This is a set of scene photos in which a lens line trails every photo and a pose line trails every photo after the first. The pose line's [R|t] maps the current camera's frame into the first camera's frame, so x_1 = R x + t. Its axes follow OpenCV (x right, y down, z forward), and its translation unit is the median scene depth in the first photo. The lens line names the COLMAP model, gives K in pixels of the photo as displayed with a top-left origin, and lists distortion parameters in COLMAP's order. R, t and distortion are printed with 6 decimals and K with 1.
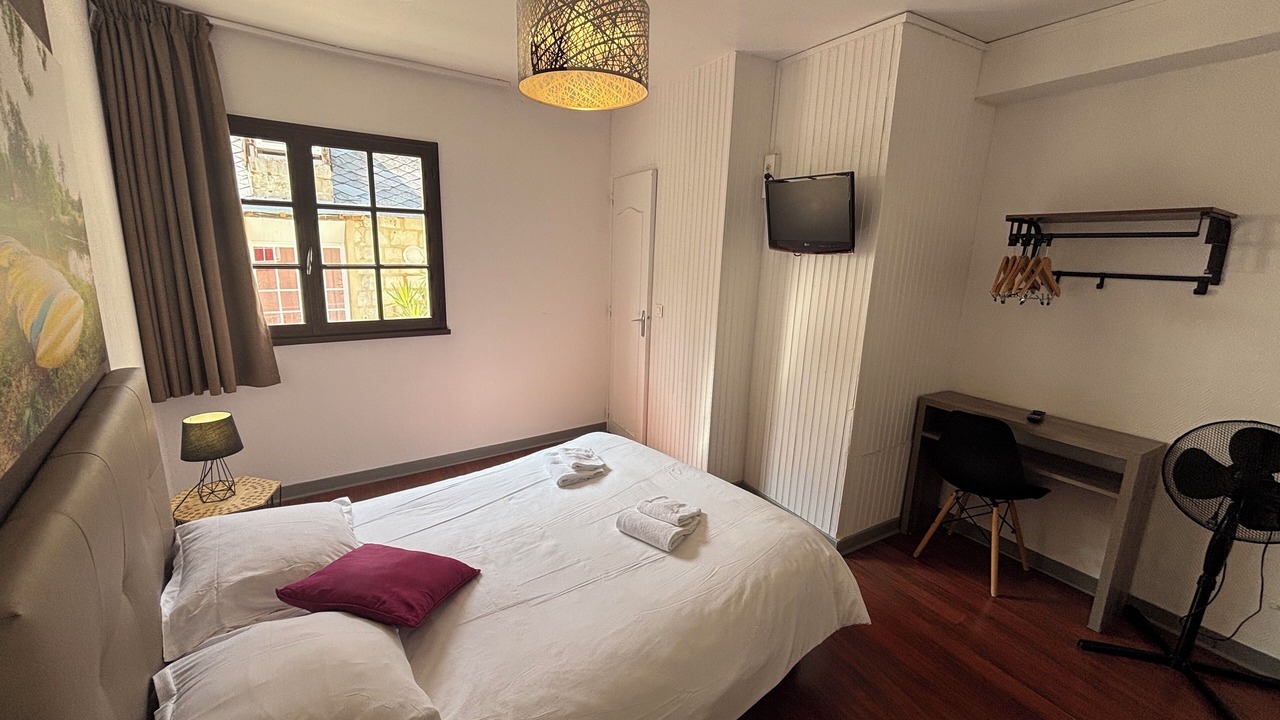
lens RADIAL K [[519.7, 0, 638.3], [0, 519.7, 356.6], [0, 0, 1]] dist [-0.000736, 0.000199]
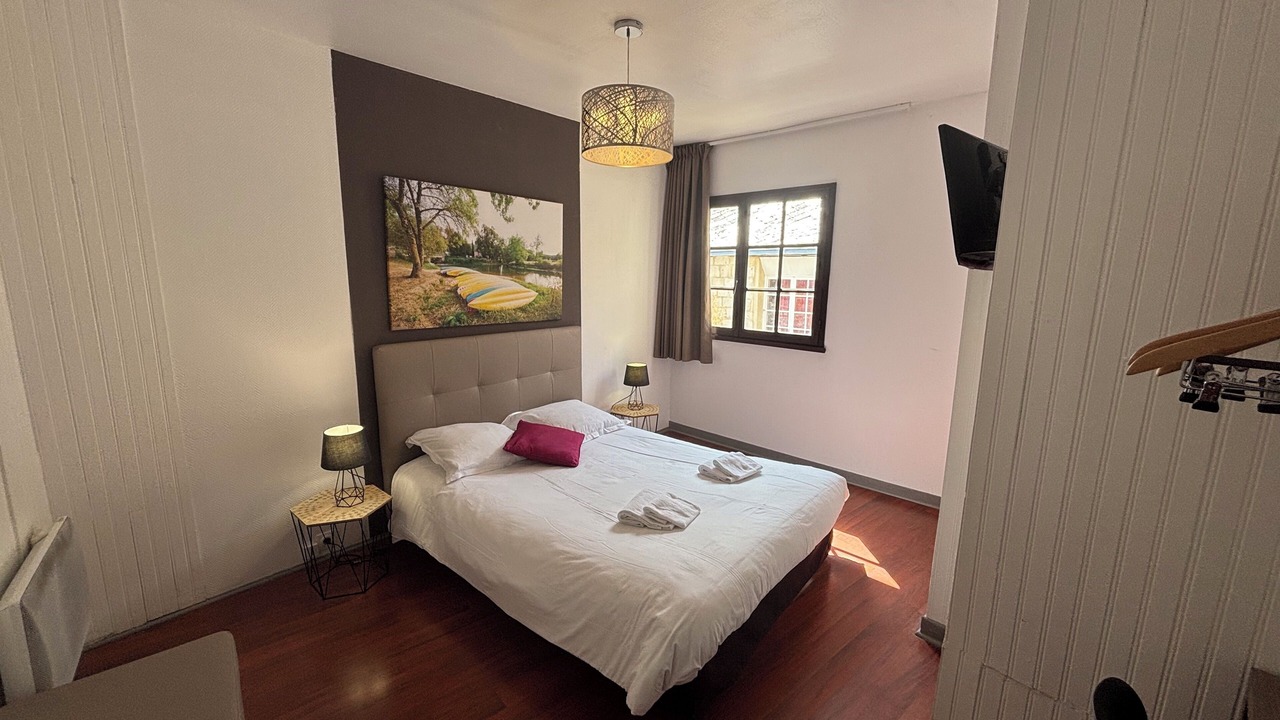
lens RADIAL K [[522.3, 0, 640.0], [0, 522.3, 360.0], [0, 0, 1]] dist [0.001306, 0.000057]
pose [[0.171455, 0.139902, -0.975208, 0.867583], [-0.206987, 0.972888, 0.103178, -0.083310], [0.963203, 0.184165, 0.195764, 0.552804]]
